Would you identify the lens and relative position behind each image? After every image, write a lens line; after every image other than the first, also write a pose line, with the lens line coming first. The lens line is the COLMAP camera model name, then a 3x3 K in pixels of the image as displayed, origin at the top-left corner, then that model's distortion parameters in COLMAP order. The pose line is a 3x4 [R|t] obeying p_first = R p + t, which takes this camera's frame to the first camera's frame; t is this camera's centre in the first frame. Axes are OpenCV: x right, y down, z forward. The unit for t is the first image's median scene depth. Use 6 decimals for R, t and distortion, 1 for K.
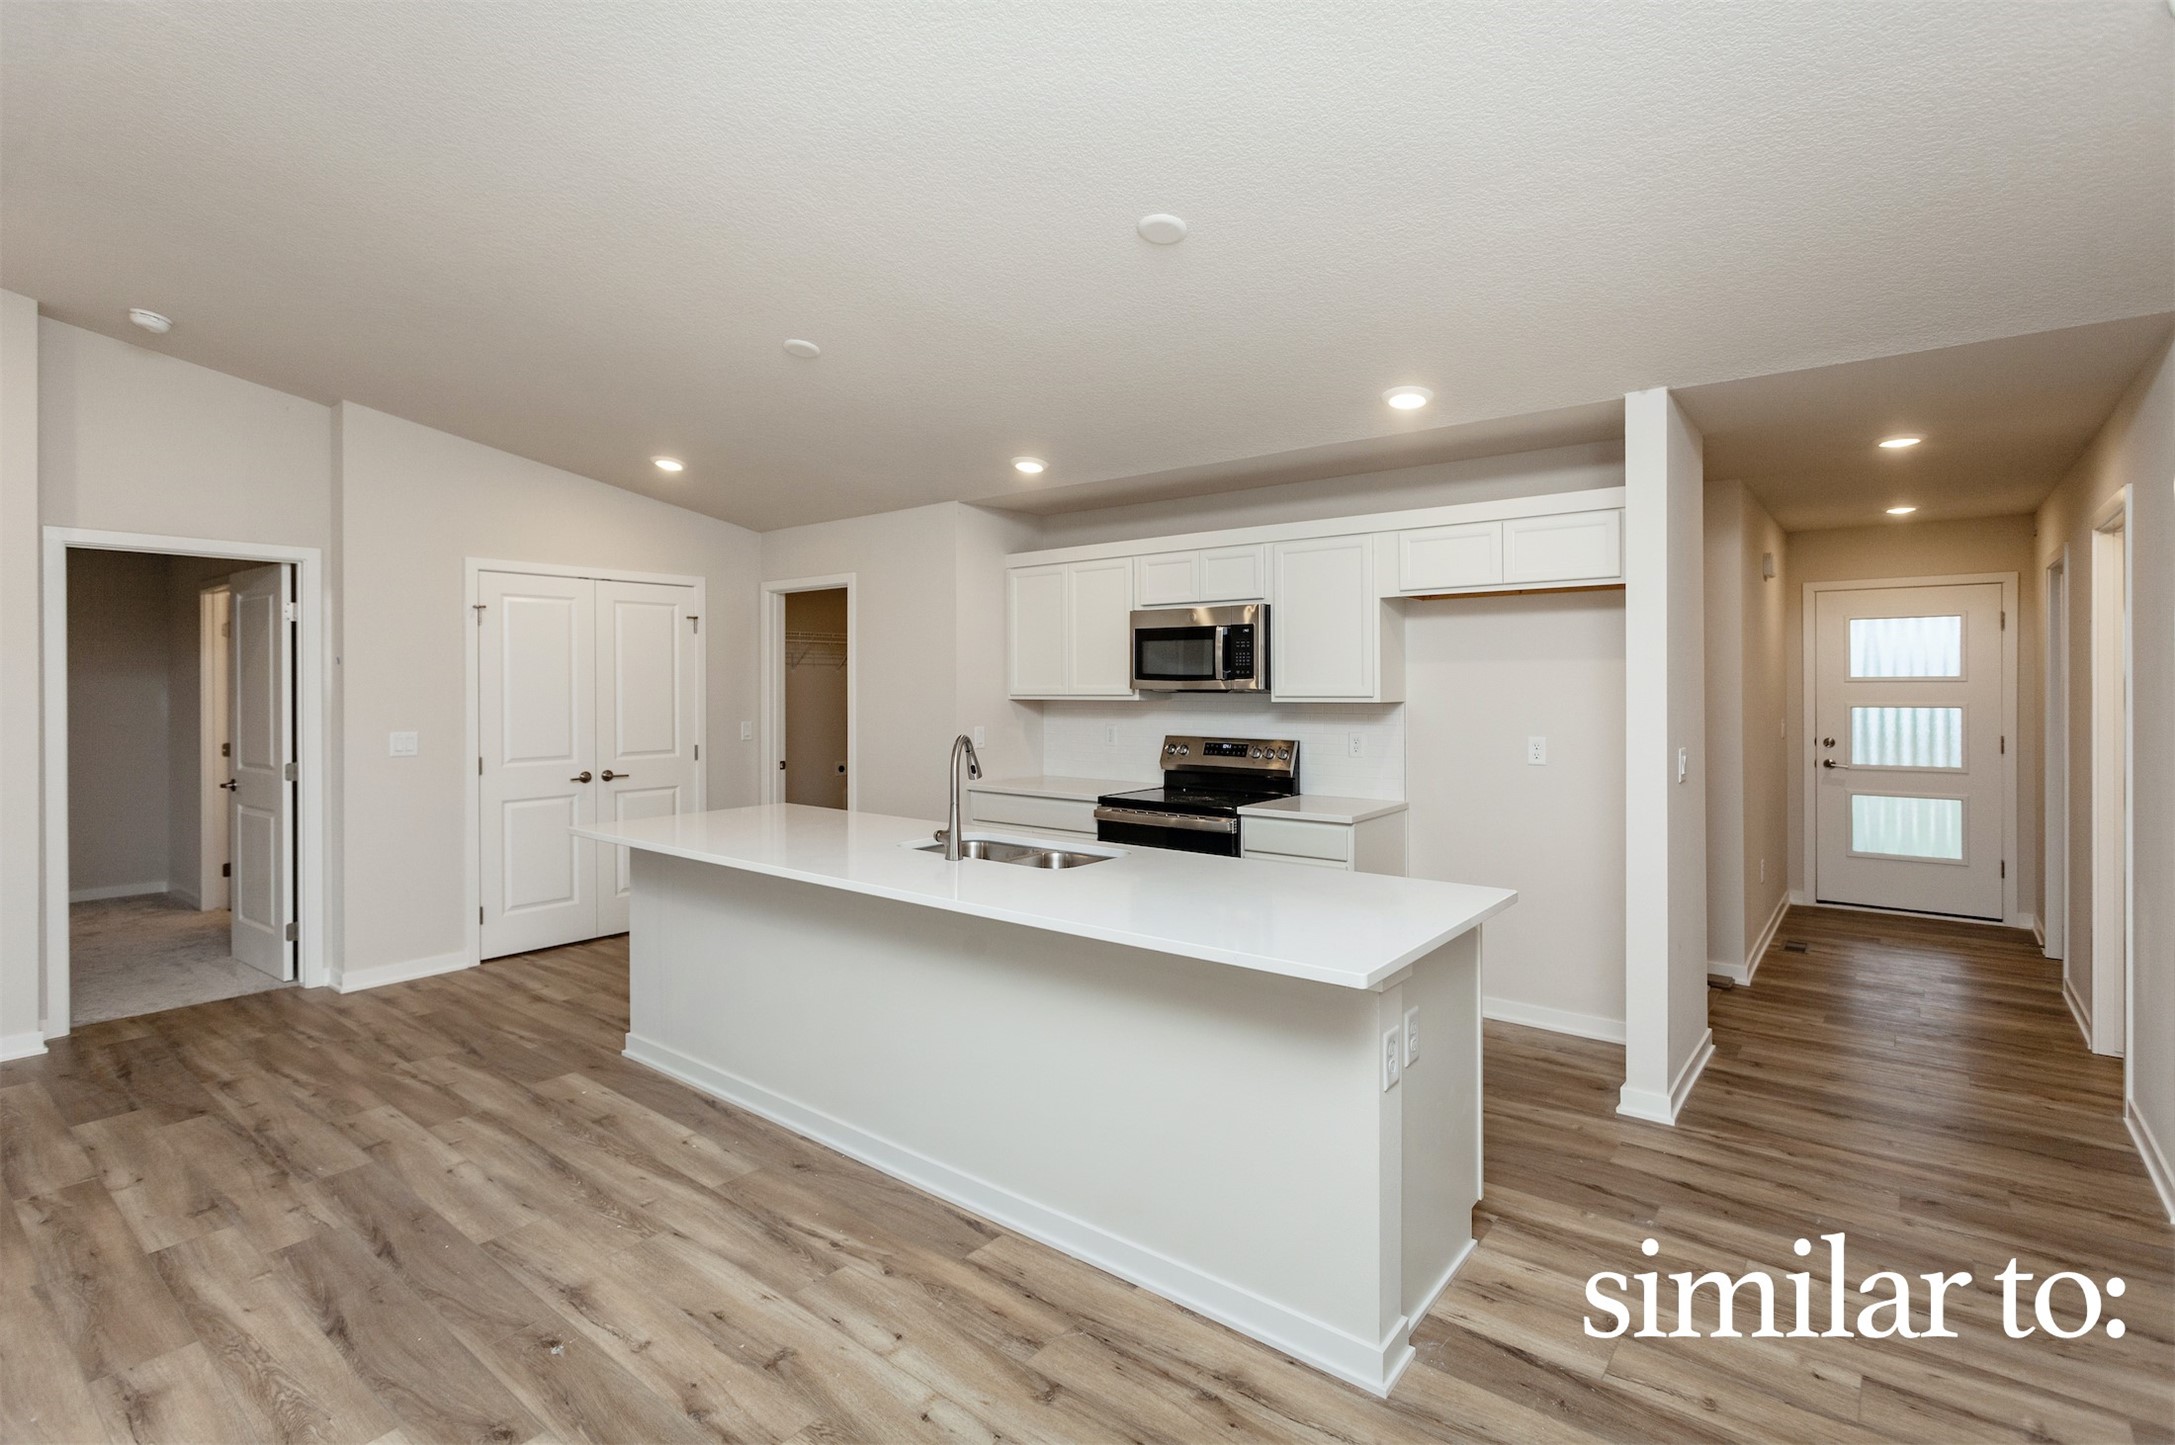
lens RADIAL K [[1028.3, 0, 1094.2], [0, 1028.3, 687.8], [0, 0, 1]] dist [-0.000332, 0.000022]
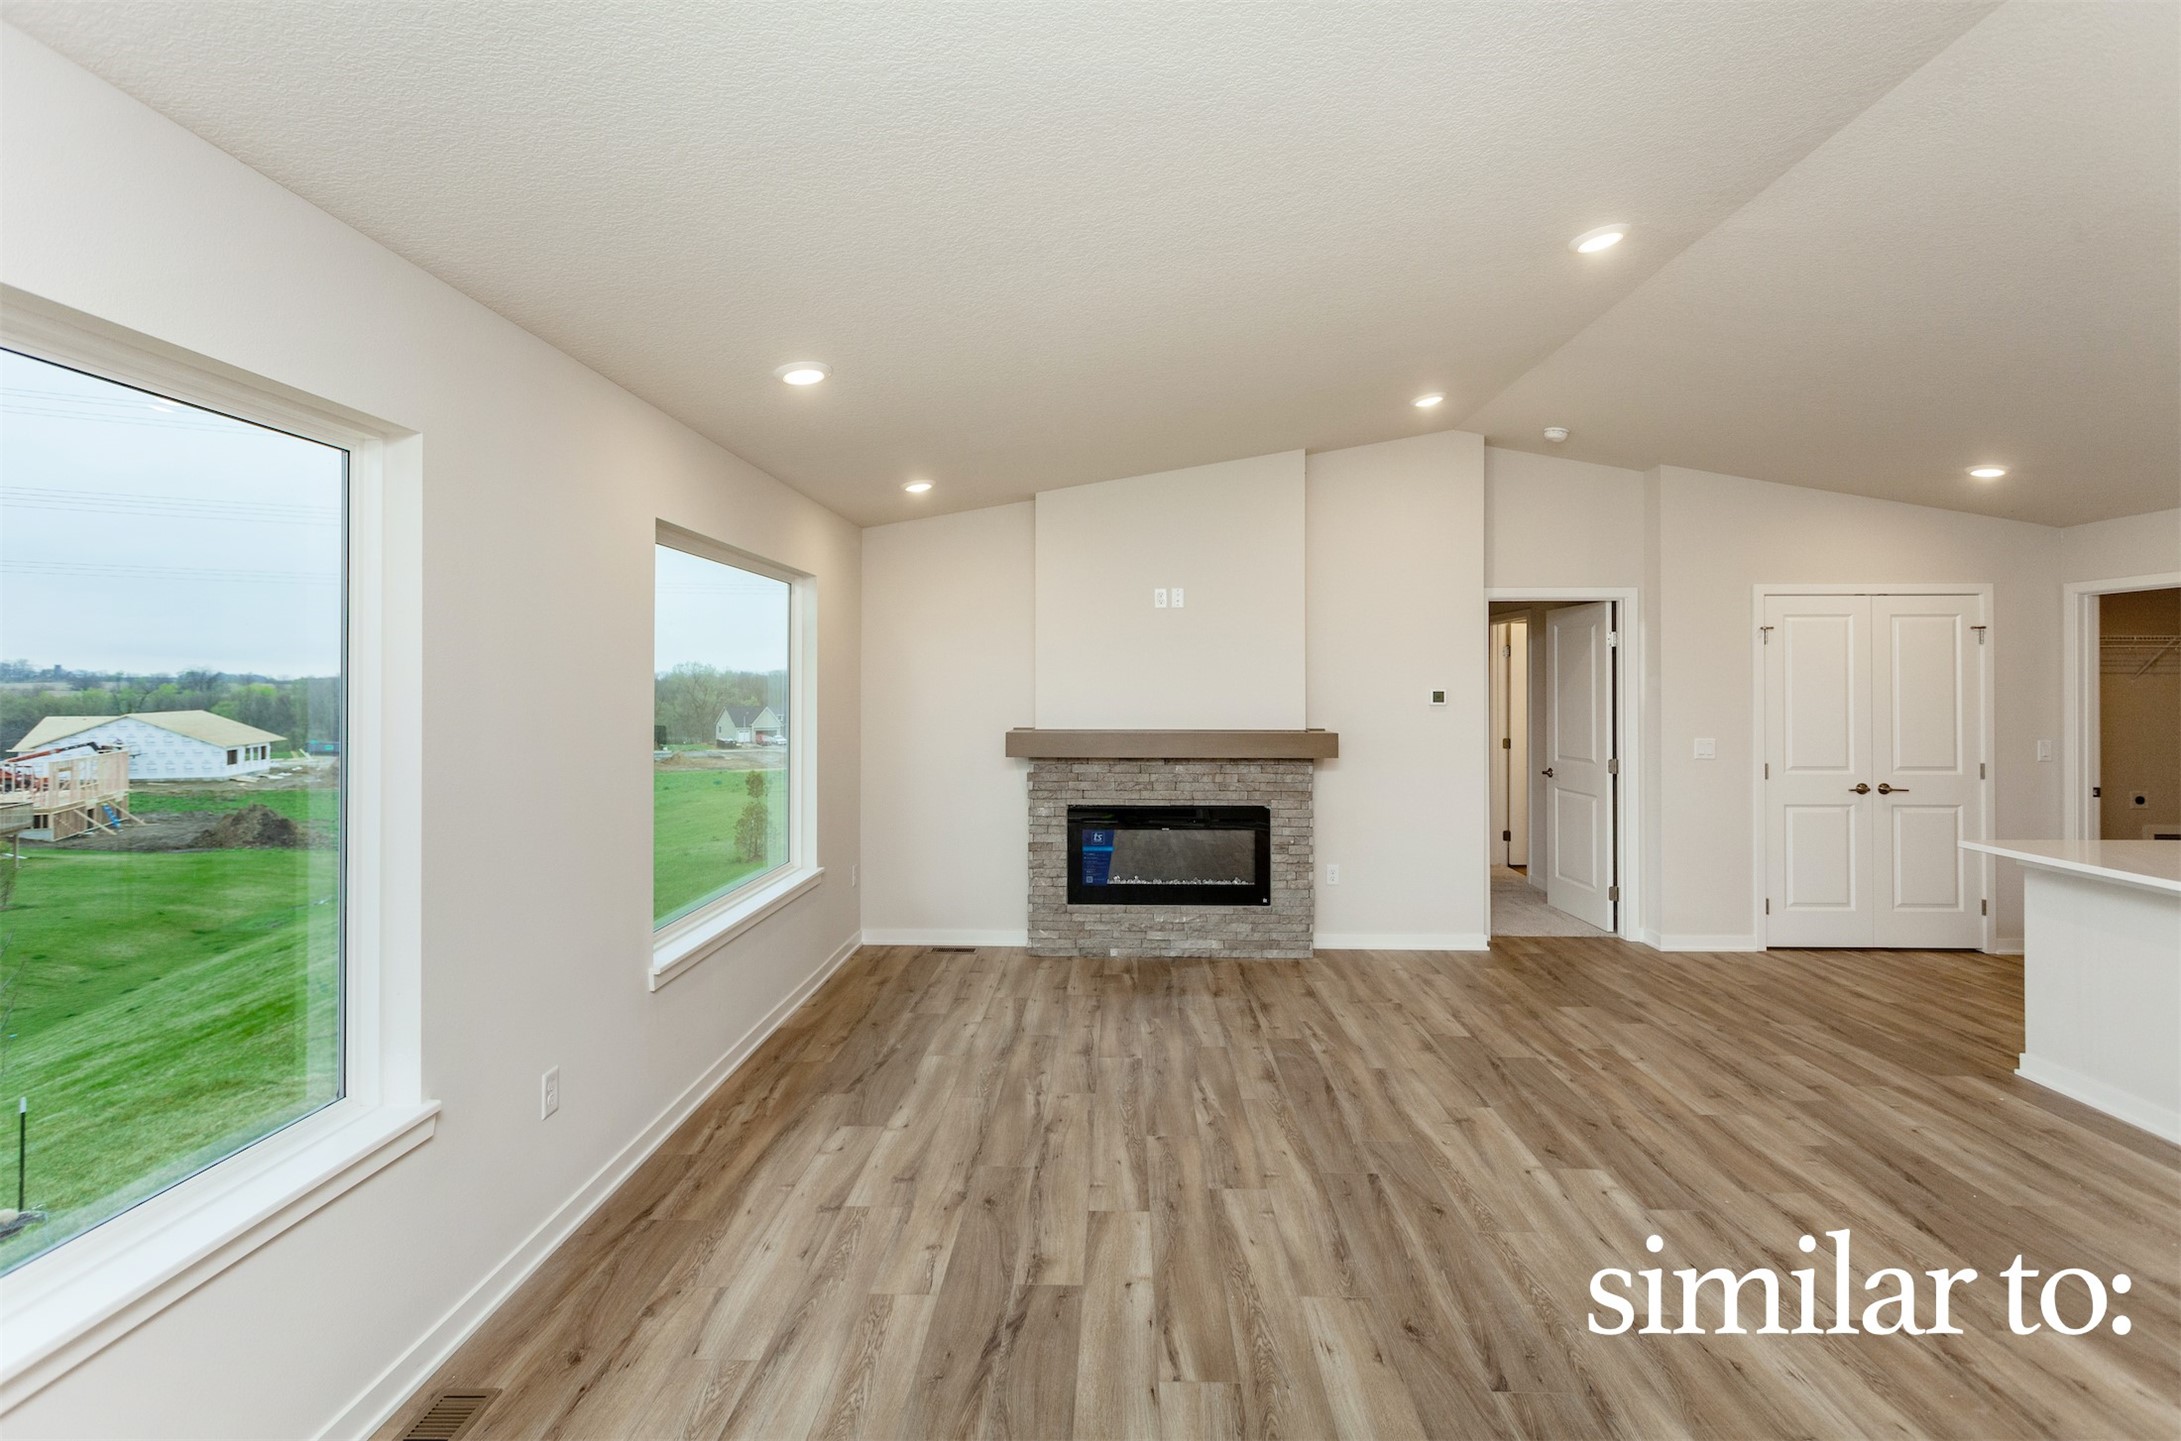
lens RADIAL K [[1021.7, 0, 1100.0], [0, 1021.7, 679.5], [0, 0, 1]] dist [-0.003039, 0.001489]
pose [[0.603983, -0.000967, -0.796996, -0.214782], [-0.006583, 0.999959, -0.006201, -0.016135], [0.796970, 0.008992, 0.603952, -0.333899]]
